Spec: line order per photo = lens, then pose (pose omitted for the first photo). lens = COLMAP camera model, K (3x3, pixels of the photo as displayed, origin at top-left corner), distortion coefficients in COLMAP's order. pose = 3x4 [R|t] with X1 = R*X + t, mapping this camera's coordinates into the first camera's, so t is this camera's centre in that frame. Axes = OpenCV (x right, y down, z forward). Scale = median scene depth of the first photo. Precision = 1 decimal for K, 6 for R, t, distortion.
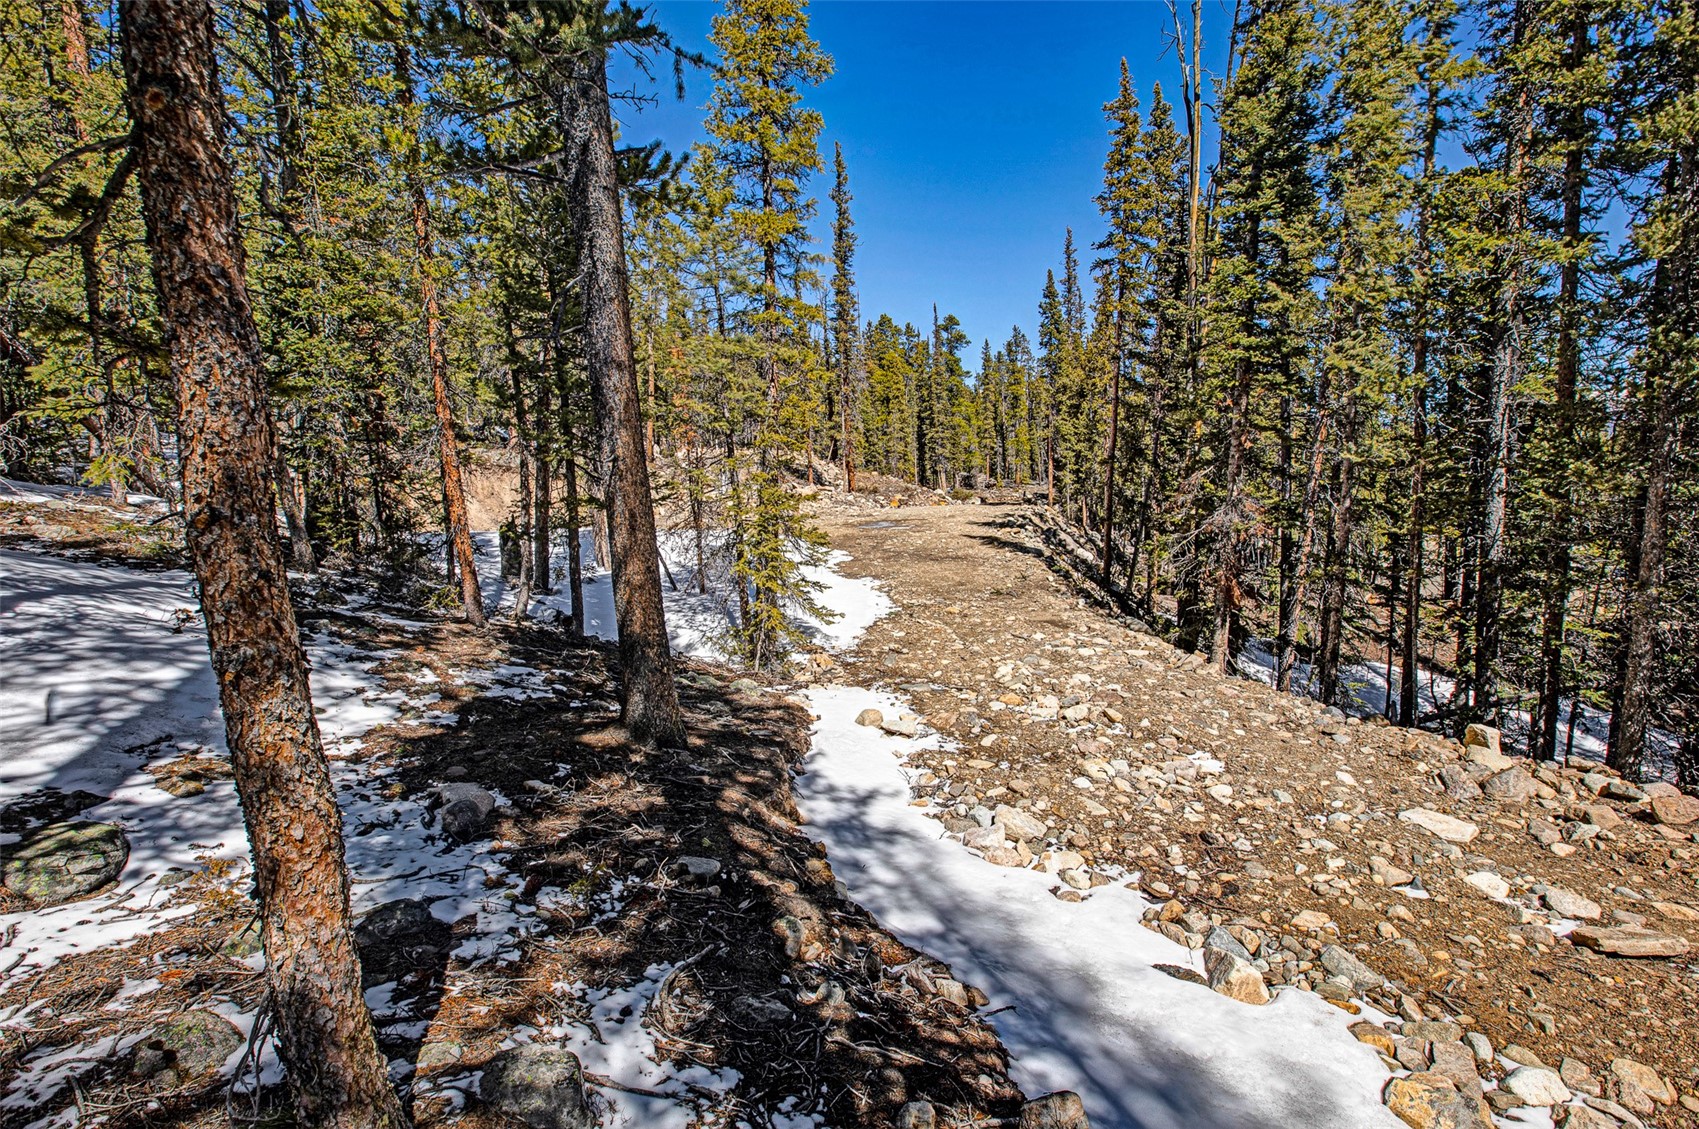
lens RADIAL K [[790.0, 0, 850.6], [0, 790.0, 534.6], [0, 0, 1]] dist [0.000273, 0.000323]
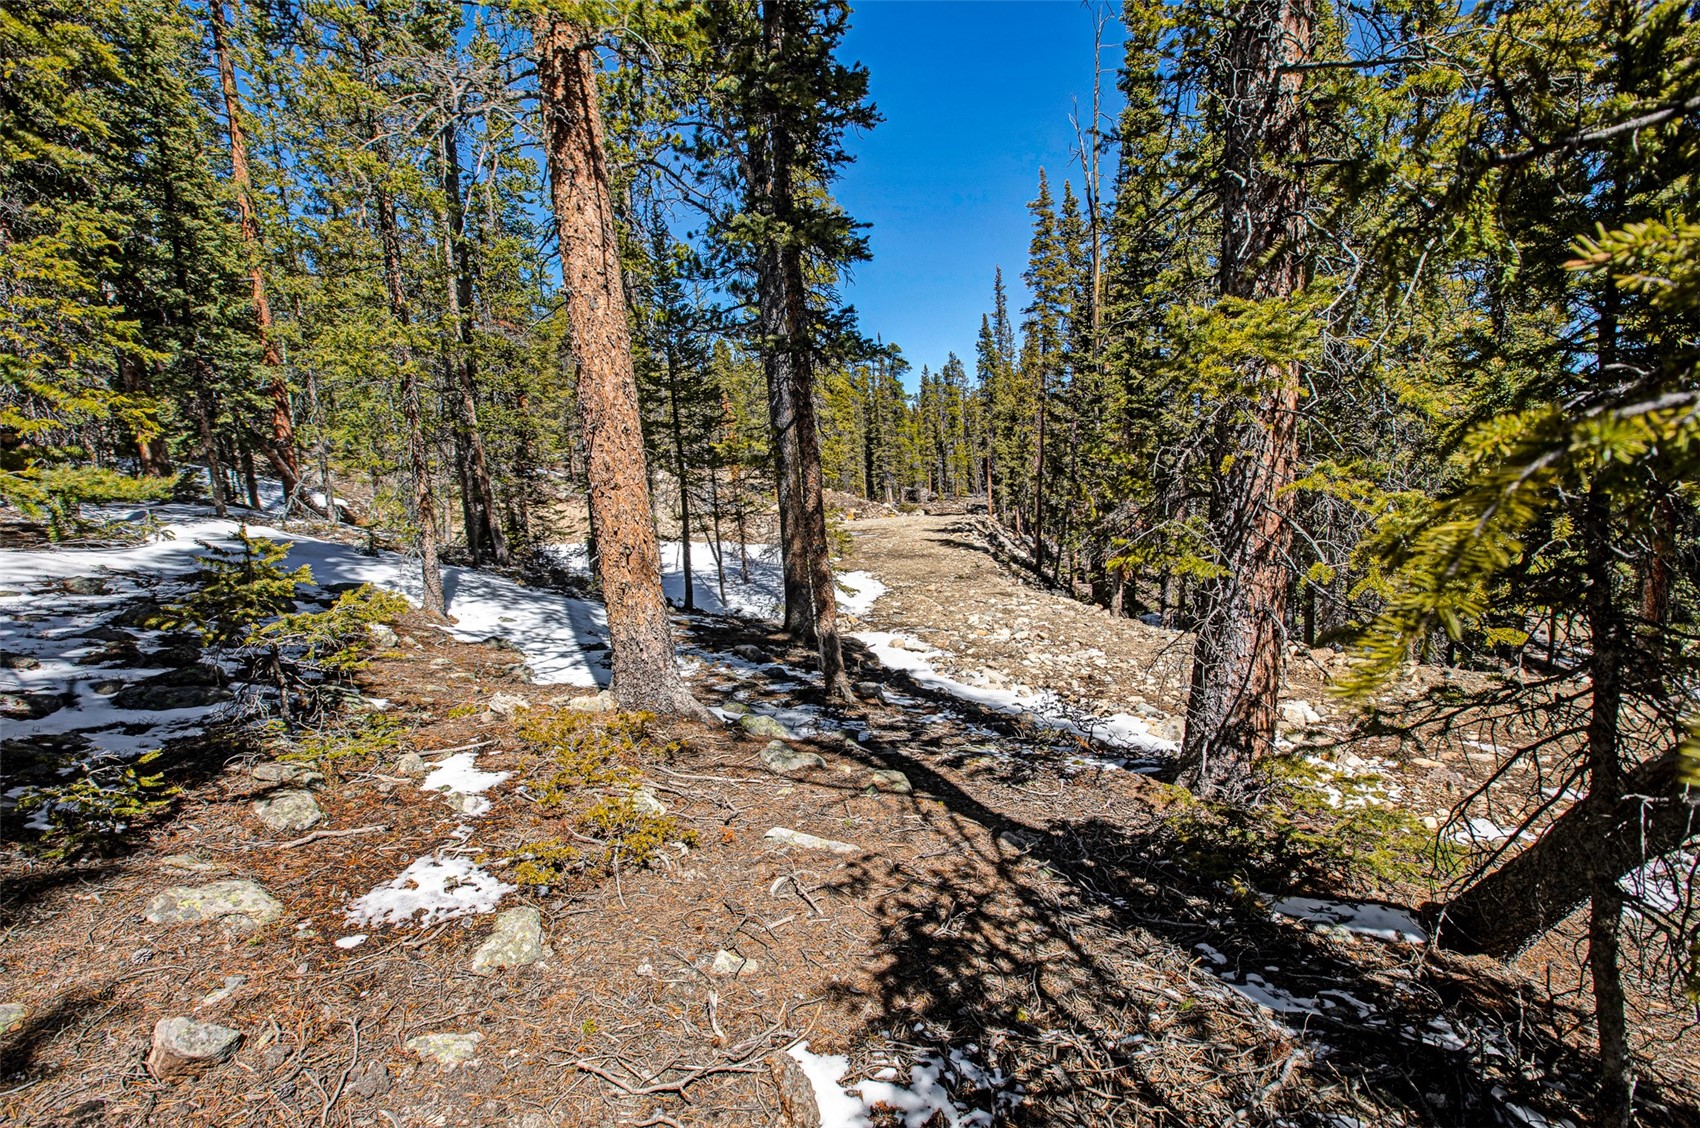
lens RADIAL K [[780.8, 0, 850.0], [0, 780.8, 564.0], [0, 0, 1]] dist [-0.000276, -0.000051]
pose [[0.996593, -0.028738, 0.077312, -0.056903], [0.027304, 0.999436, 0.019538, 0.010295], [-0.077830, -0.017360, 0.996815, -0.175537]]
